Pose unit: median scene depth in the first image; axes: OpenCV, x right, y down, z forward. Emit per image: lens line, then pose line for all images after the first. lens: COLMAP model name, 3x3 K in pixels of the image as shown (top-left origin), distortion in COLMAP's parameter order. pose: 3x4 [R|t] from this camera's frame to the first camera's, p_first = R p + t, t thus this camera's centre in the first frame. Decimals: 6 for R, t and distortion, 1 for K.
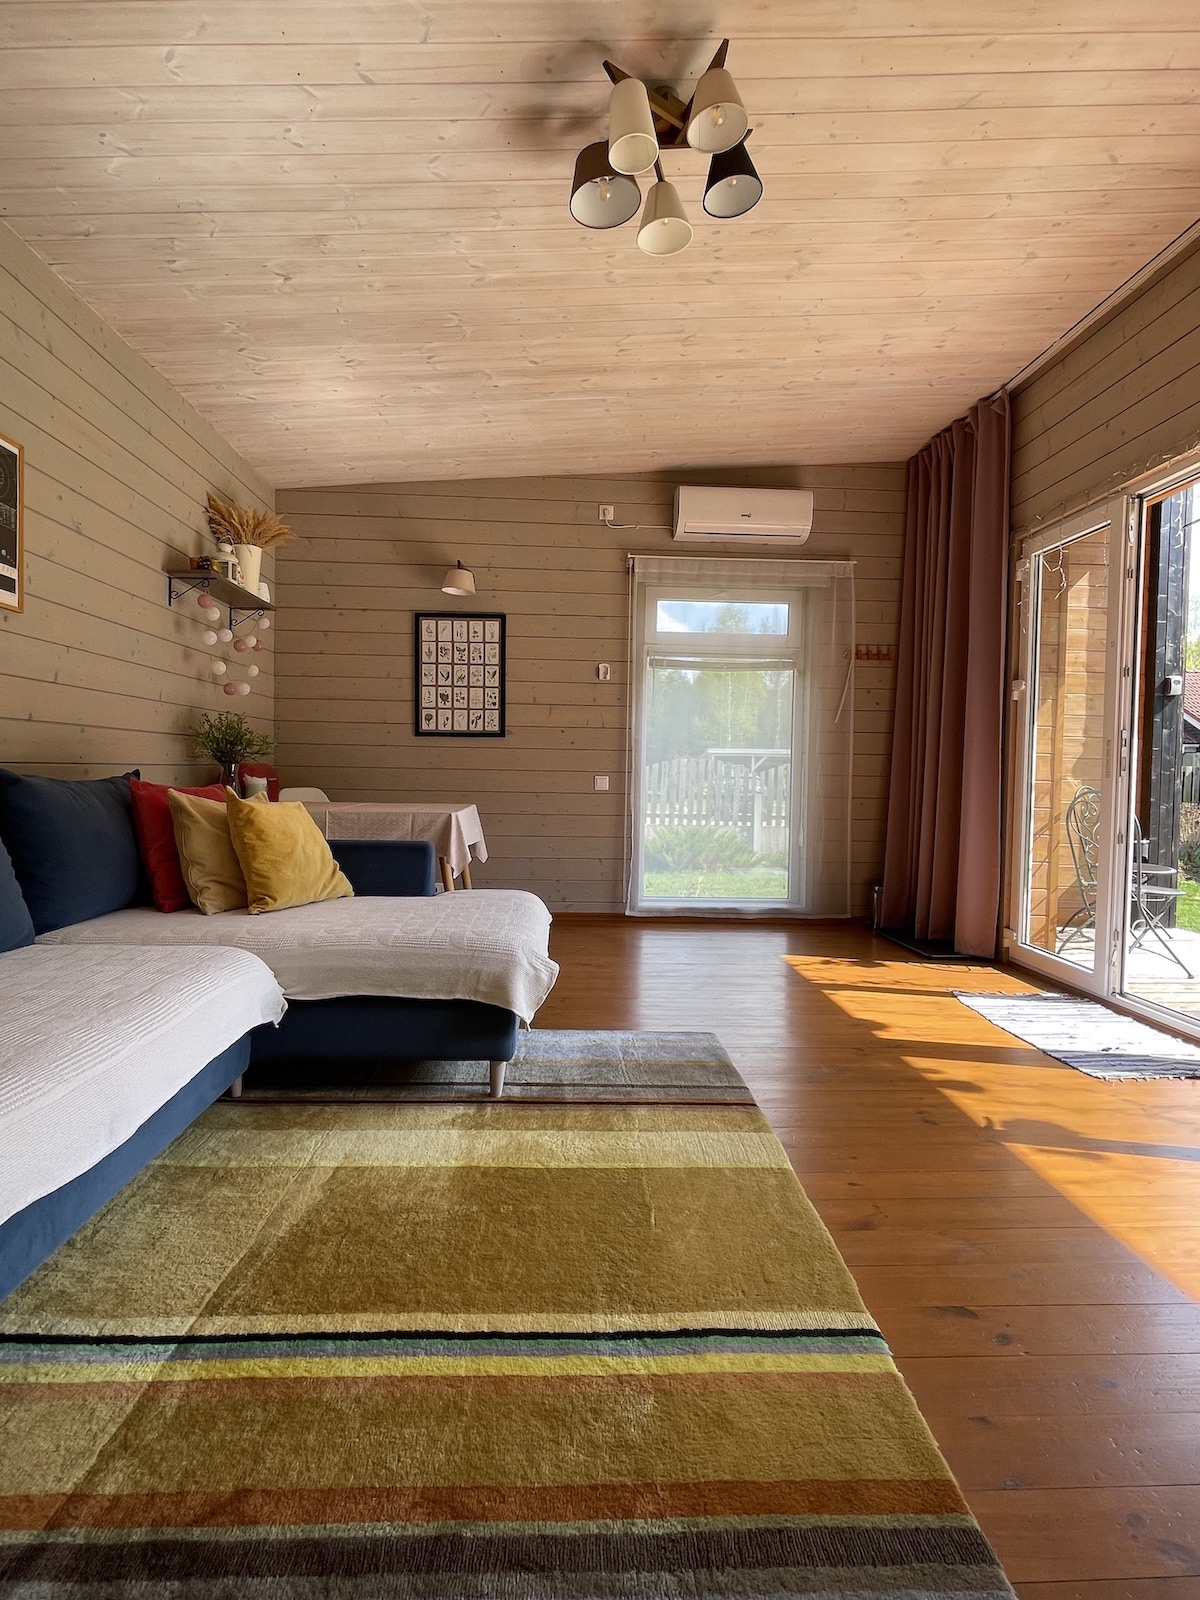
lens RADIAL K [[807.7, 0, 595.4], [0, 807.7, 783.6], [0, 0, 1]] dist [0.022136, -0.009714]
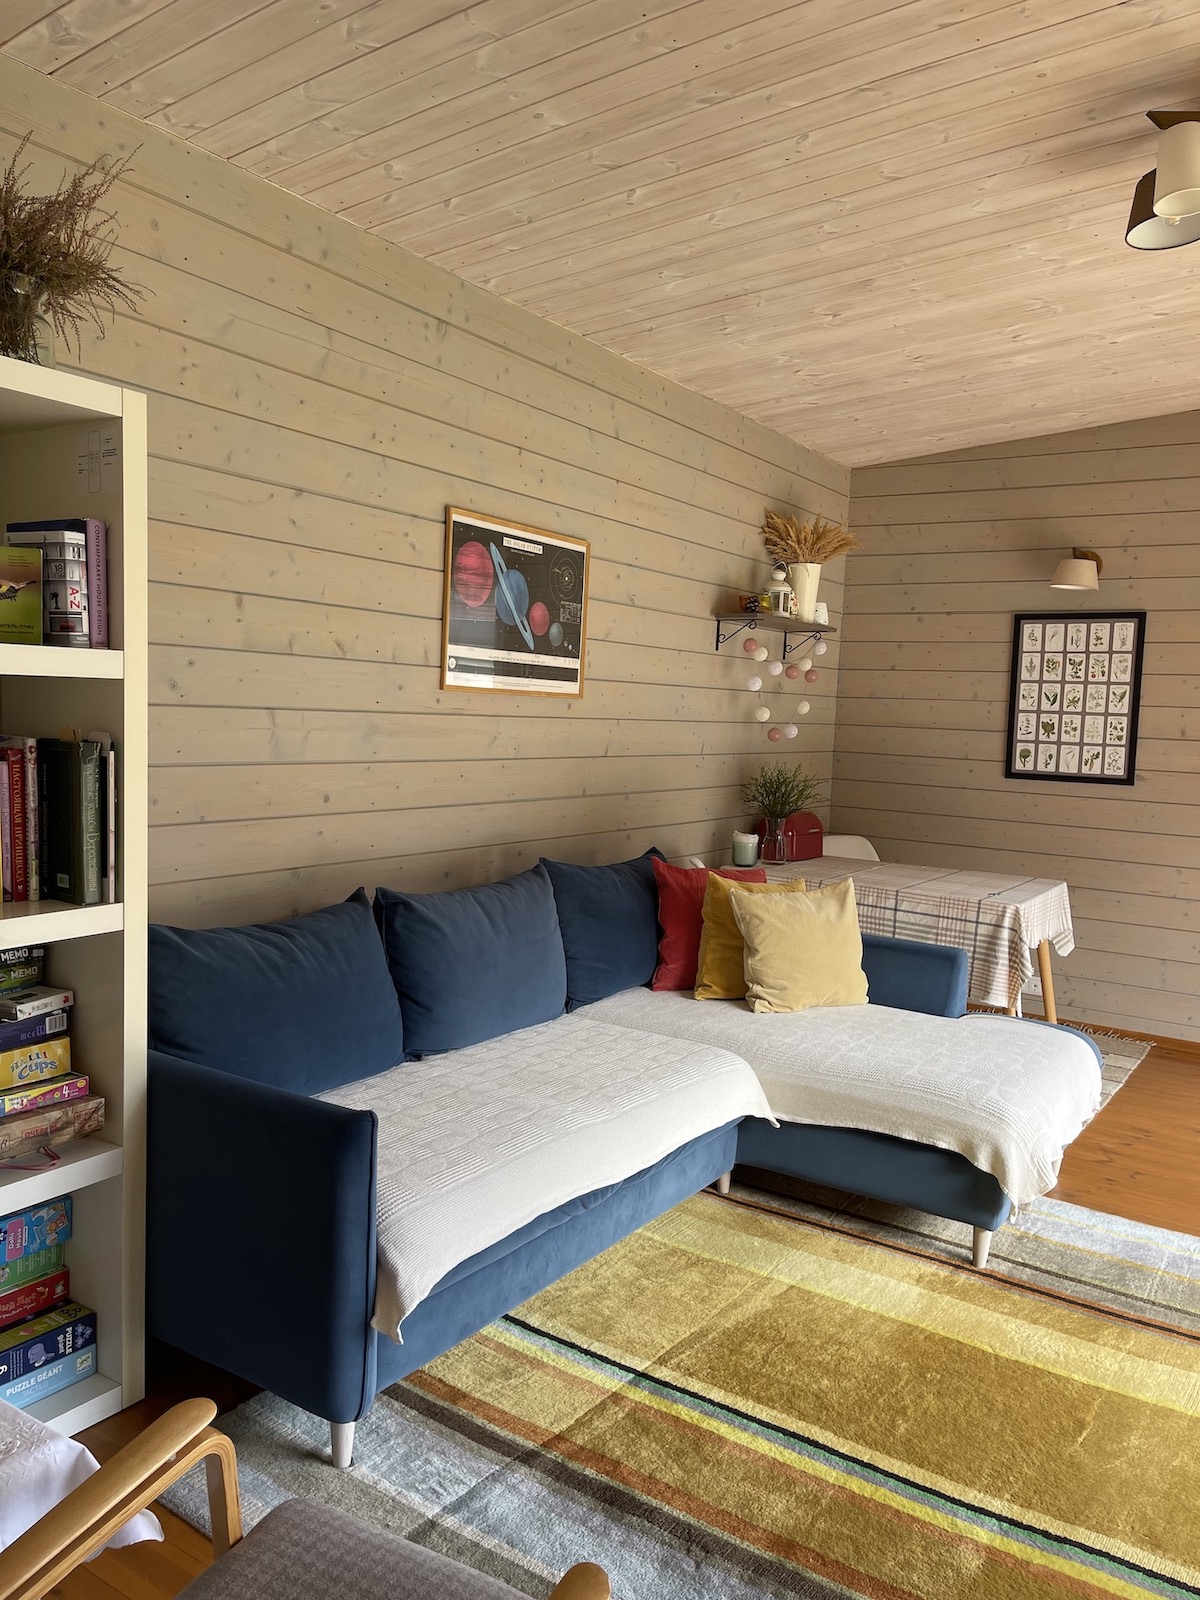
lens RADIAL K [[1203.6, 0, 600.0], [0, 1203.6, 800.0], [0, 0, 1]] dist [0.069587, -0.092217]
pose [[0.813357, 0.062701, -0.578376, 0.203131], [-0.039057, 0.997817, 0.053247, -0.132792], [0.580452, -0.020719, 0.814031, -0.238073]]
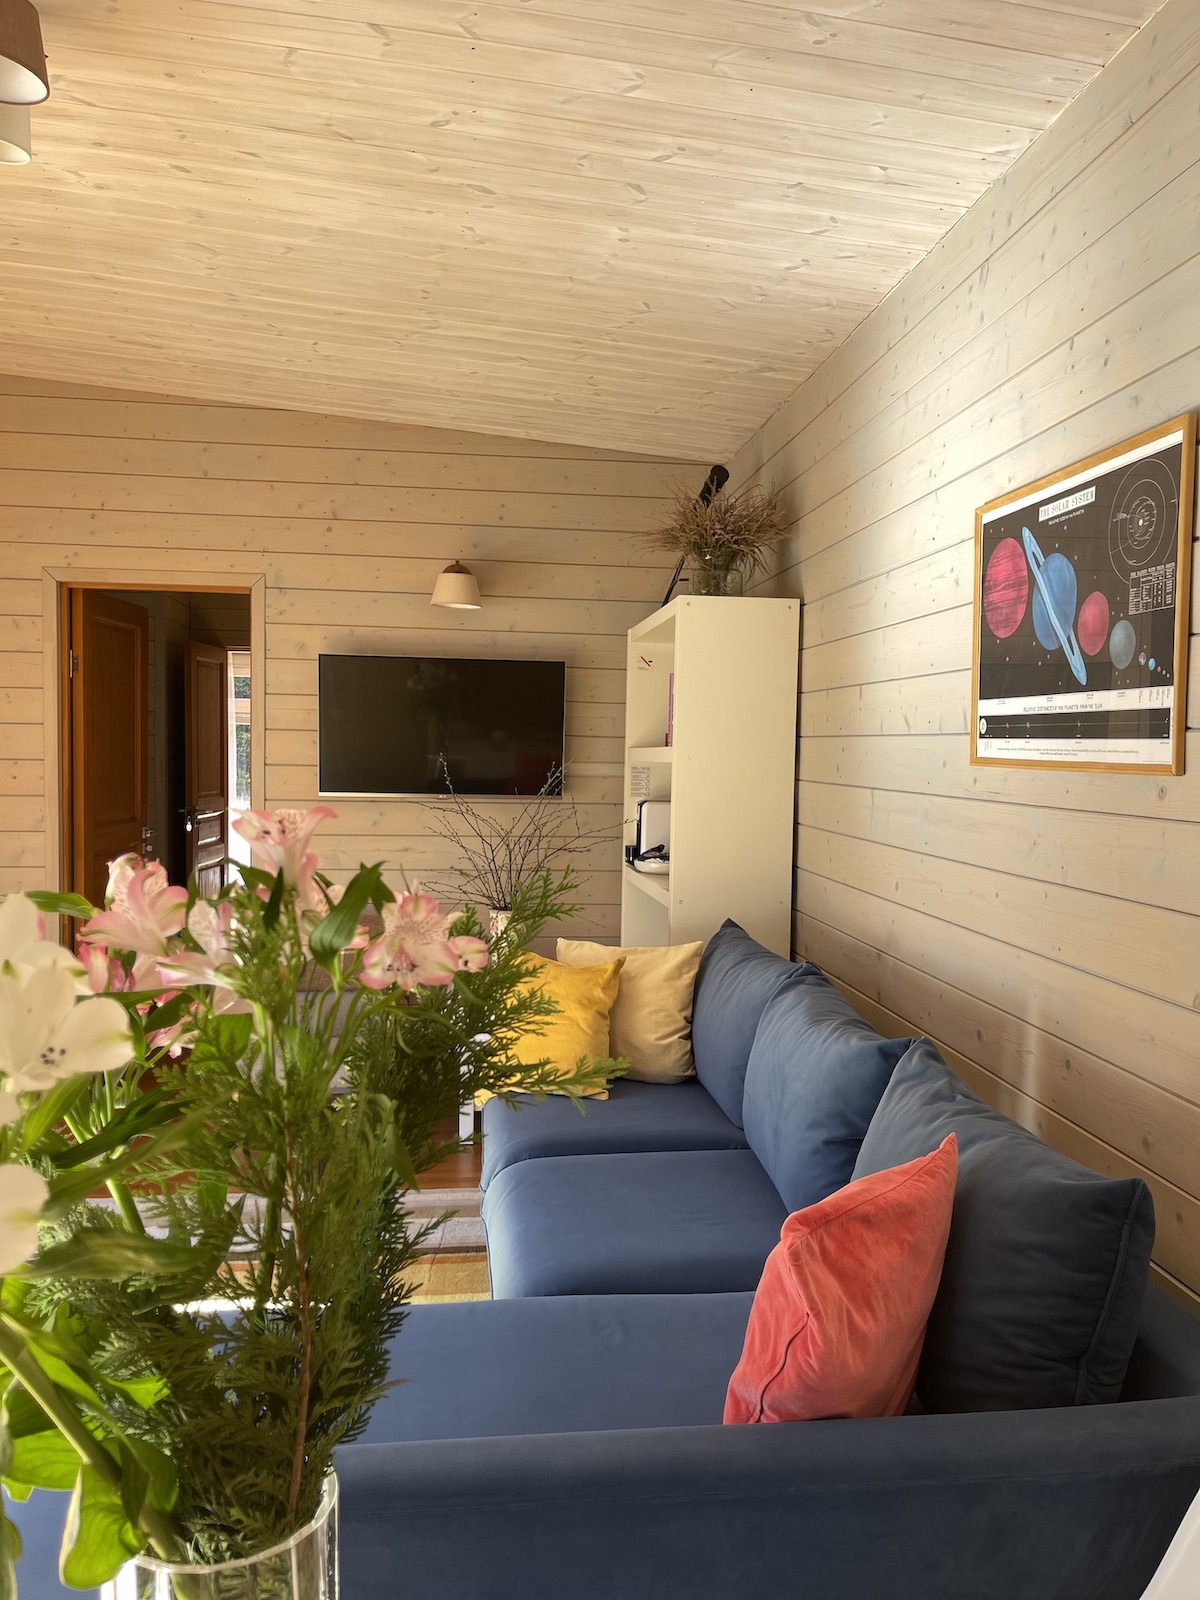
lens RADIAL K [[1233.0, 0, 600.0], [0, 1233.0, 800.0], [0, 0, 1]] dist [0.002756, 0.000143]
pose [[-0.995625, -0.025096, -0.090007, -0.256752], [-0.030306, 0.997915, 0.056989, -0.185837], [0.088389, 0.059468, -0.994309, 1.381242]]
